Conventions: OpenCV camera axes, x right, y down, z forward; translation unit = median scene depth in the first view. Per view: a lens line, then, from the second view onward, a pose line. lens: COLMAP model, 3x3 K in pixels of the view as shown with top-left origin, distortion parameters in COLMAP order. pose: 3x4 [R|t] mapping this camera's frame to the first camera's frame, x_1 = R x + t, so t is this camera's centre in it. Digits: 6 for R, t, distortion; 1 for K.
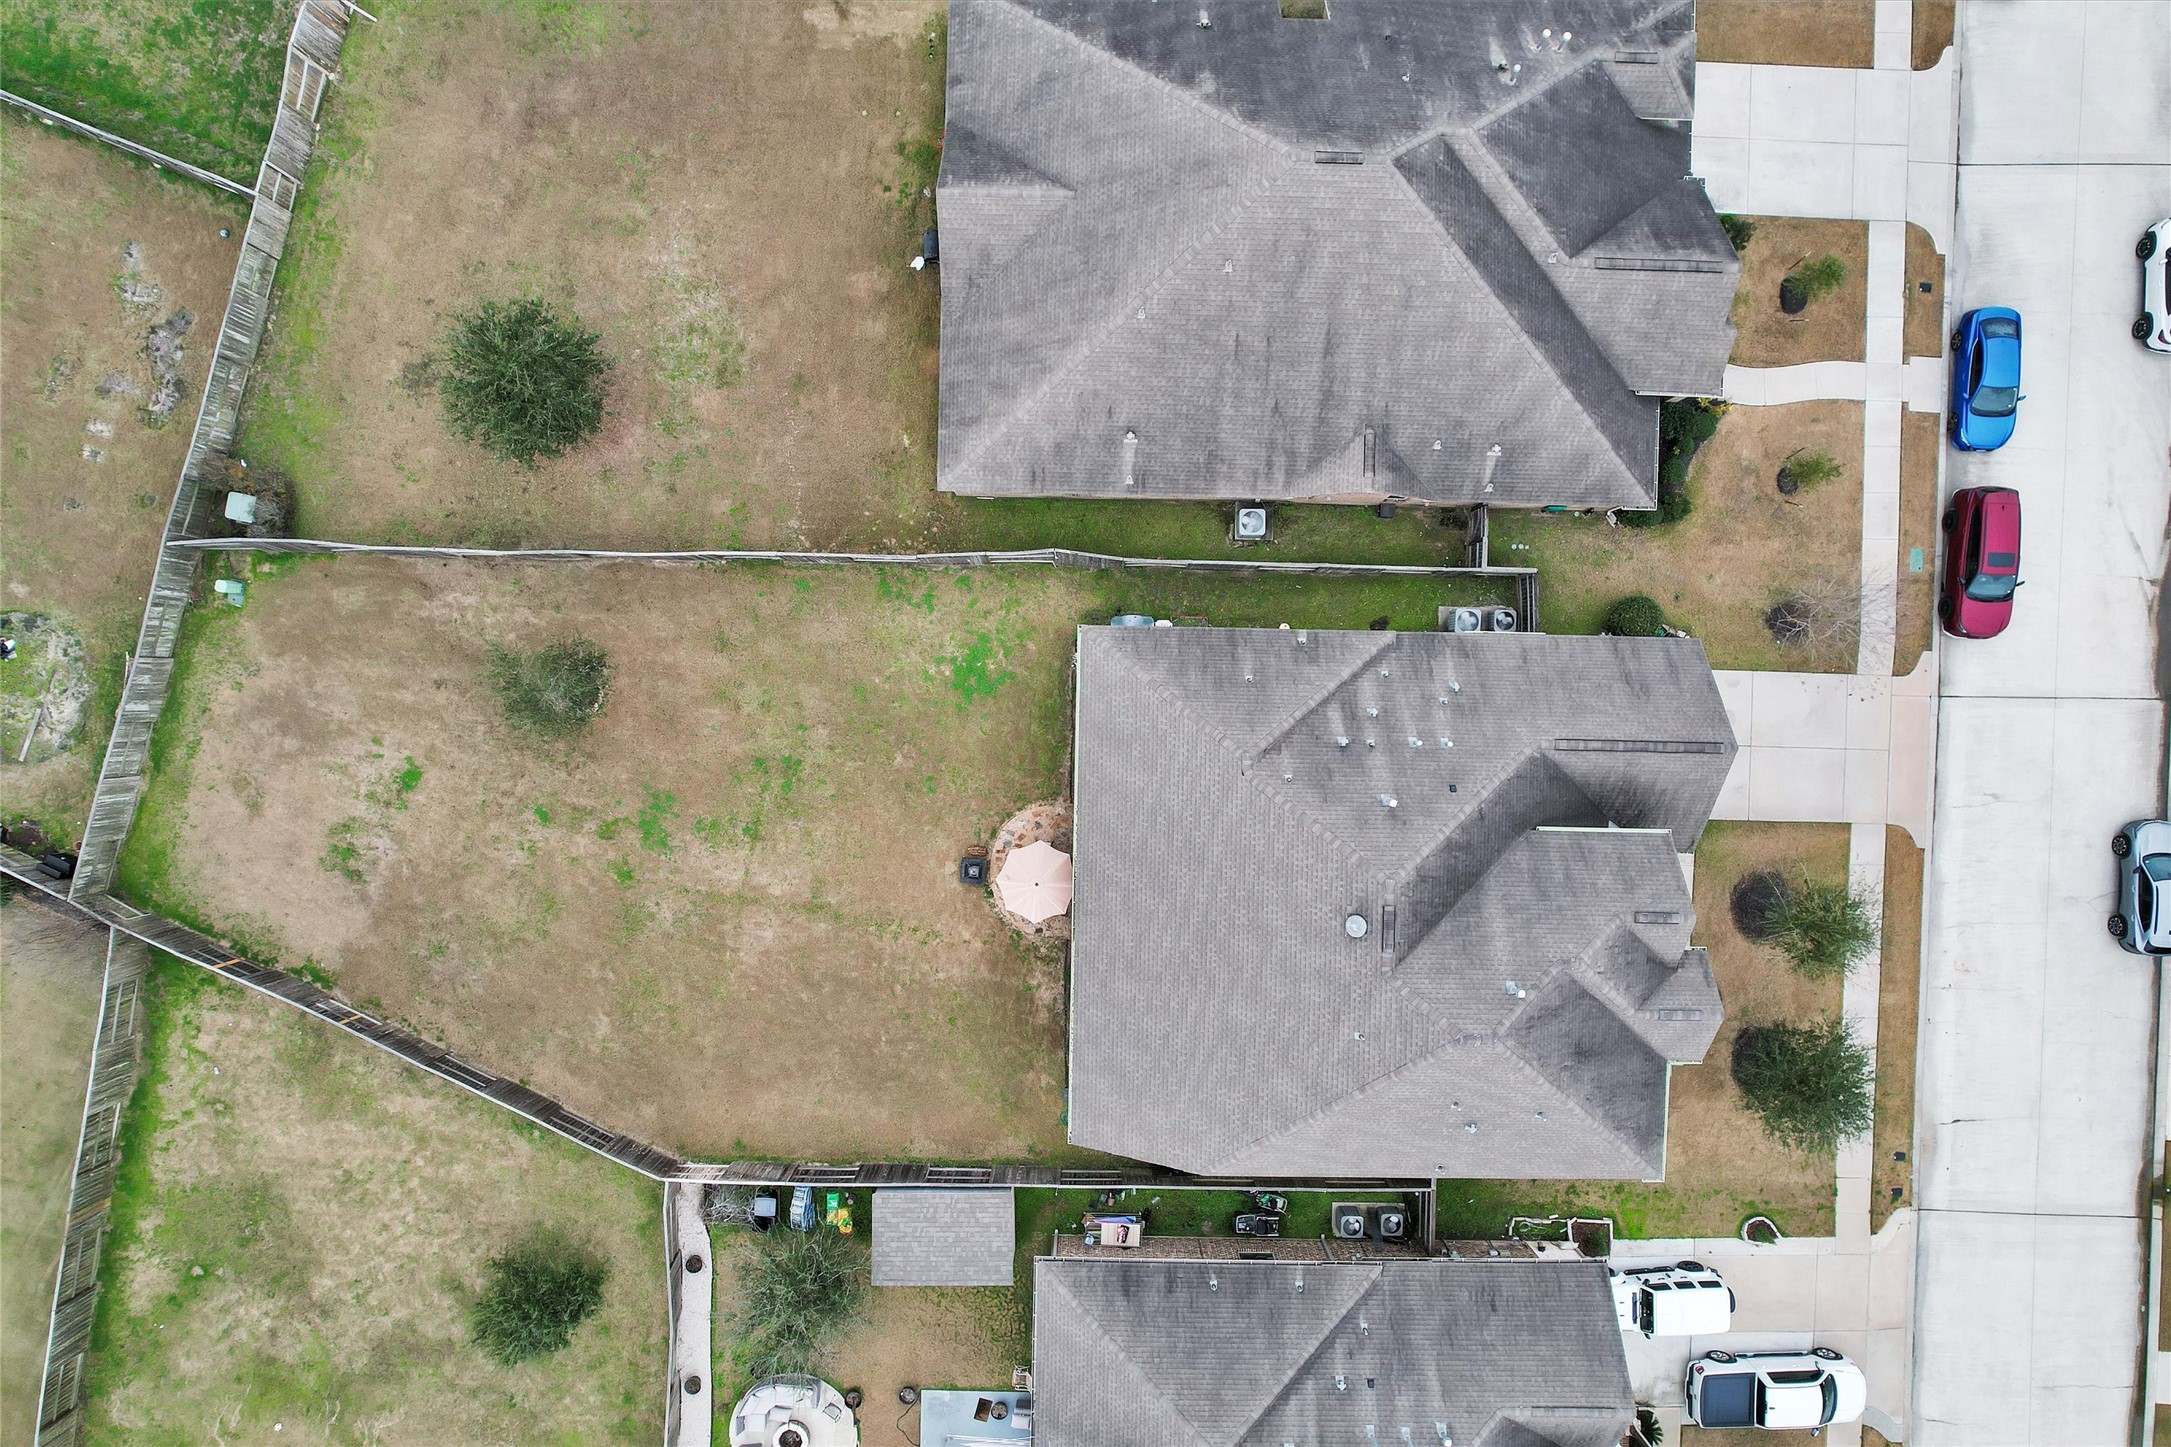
lens RADIAL K [[1399.0, 0, 1085.5], [0, 1399.0, 723.5], [0, 0, 1]] dist [-0.073194, 0.067314]
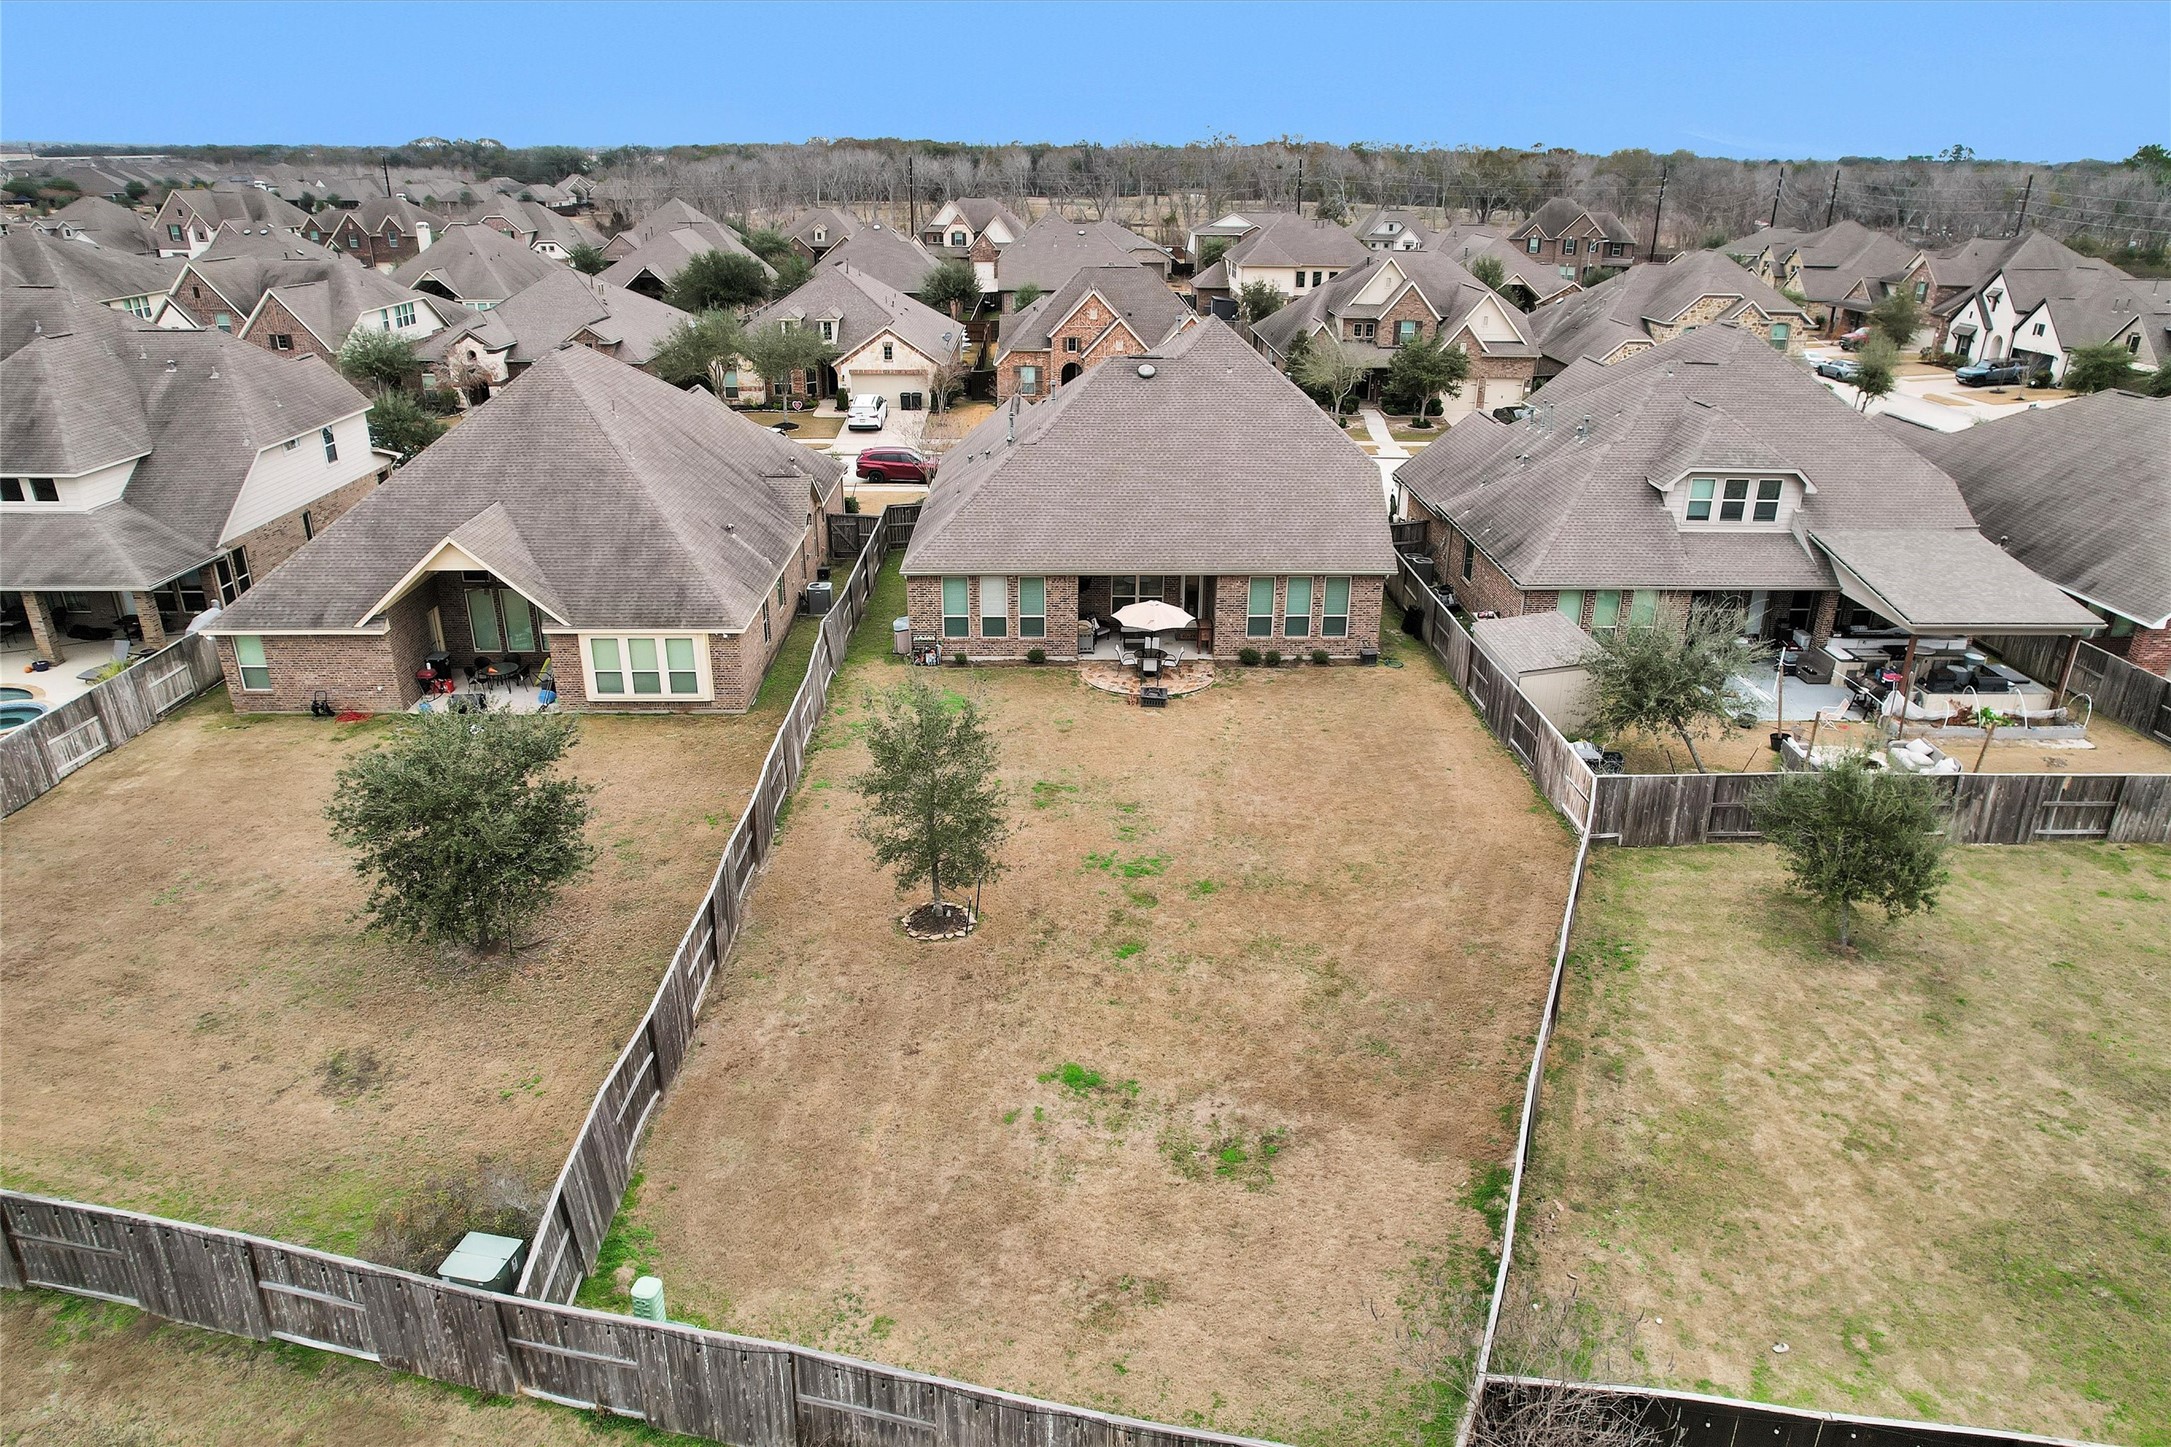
lens RADIAL K [[1399.0, 0, 1085.5], [0, 1399.0, 723.5], [0, 0, 1]] dist [-0.073194, 0.067314]
pose [[-0.043452, -0.397259, 0.916677, -0.941580], [0.998942, -0.031114, 0.033867, 0.028013], [0.015067, 0.917179, 0.398191, 0.648160]]
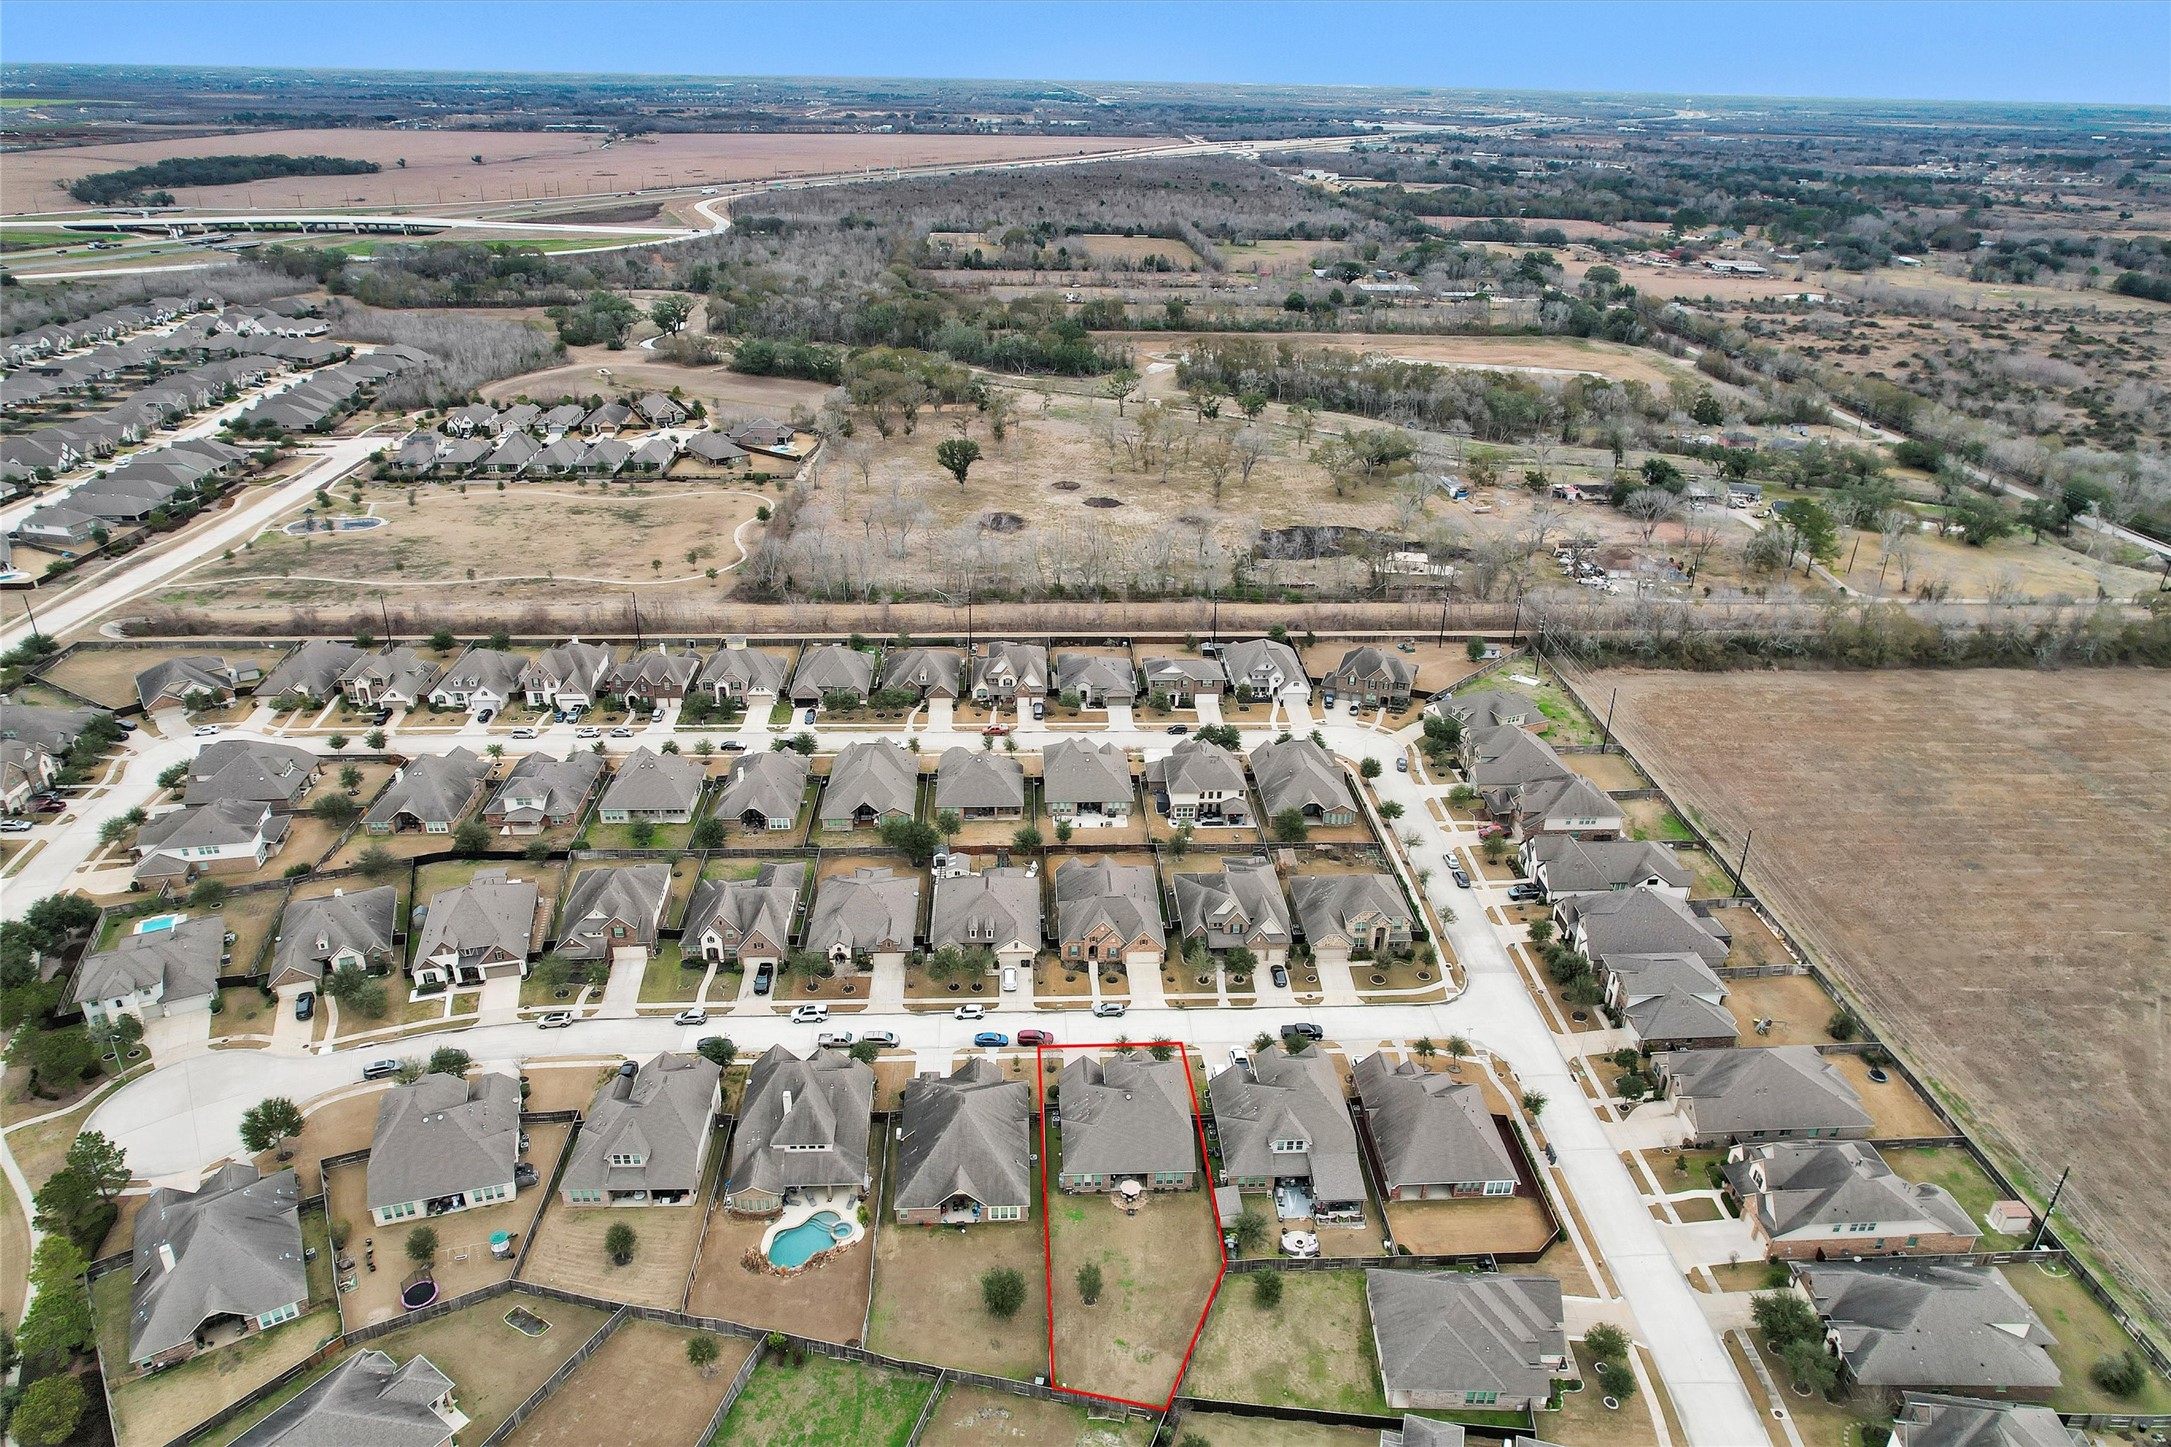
lens RADIAL K [[1399.0, 0, 1085.5], [0, 1399.0, 723.5], [0, 0, 1]] dist [-0.073194, 0.067314]
pose [[-0.068210, -0.444262, 0.893297, -2.742944], [0.997604, -0.040775, 0.055896, -0.163507], [0.011592, 0.894969, 0.445978, -1.756283]]
